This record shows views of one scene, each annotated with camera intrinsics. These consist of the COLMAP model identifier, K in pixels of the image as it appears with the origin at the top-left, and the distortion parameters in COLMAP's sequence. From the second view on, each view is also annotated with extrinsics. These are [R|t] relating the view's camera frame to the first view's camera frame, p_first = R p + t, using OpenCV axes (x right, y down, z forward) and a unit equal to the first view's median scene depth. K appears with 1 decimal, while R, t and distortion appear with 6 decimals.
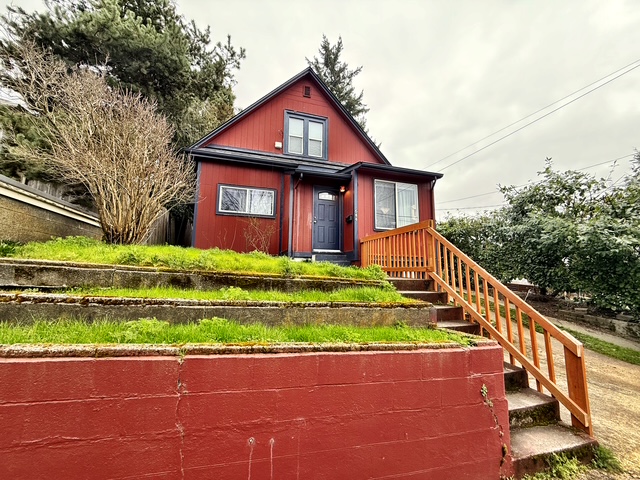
lens RADIAL K [[254.4, 0, 319.7], [0, 254.4, 240.2], [0, 0, 1]] dist [-0.000656, 0.000037]
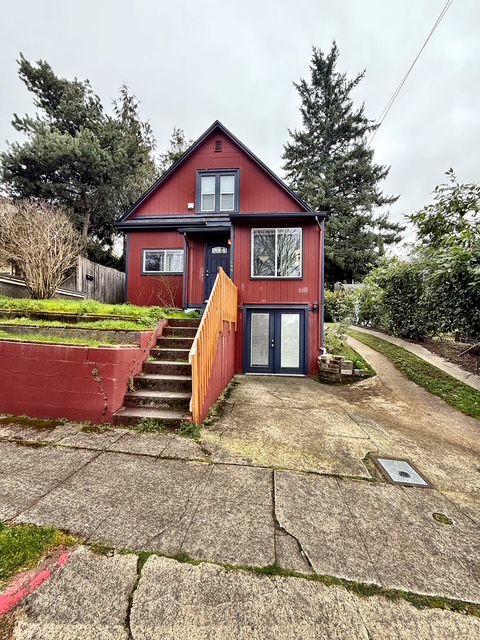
lens RADIAL K [[279.9, 0, 240.0], [0, 279.9, 322.3], [0, 0, 1]] dist [-0.000459, -0.000799]
pose [[0.927070, -0.013826, -0.374633, 0.466860], [0.046894, 0.995748, 0.079295, 0.034247], [0.371943, -0.091080, 0.923776, -0.067219]]
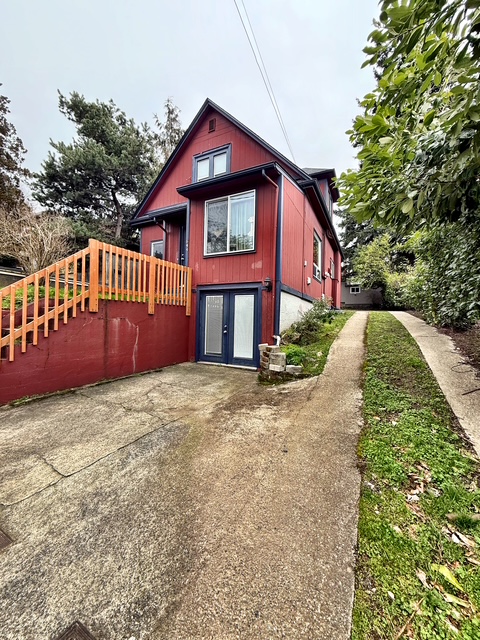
lens RADIAL K [[254.4, 0, 237.9], [0, 254.4, 317.7], [0, 0, 1]] dist [-0.000656, 0.000037]
pose [[0.723488, -0.006686, -0.690305, 0.738482], [0.076305, 0.994600, 0.070340, 0.096983], [0.686107, -0.103564, 0.720091, 0.302611]]
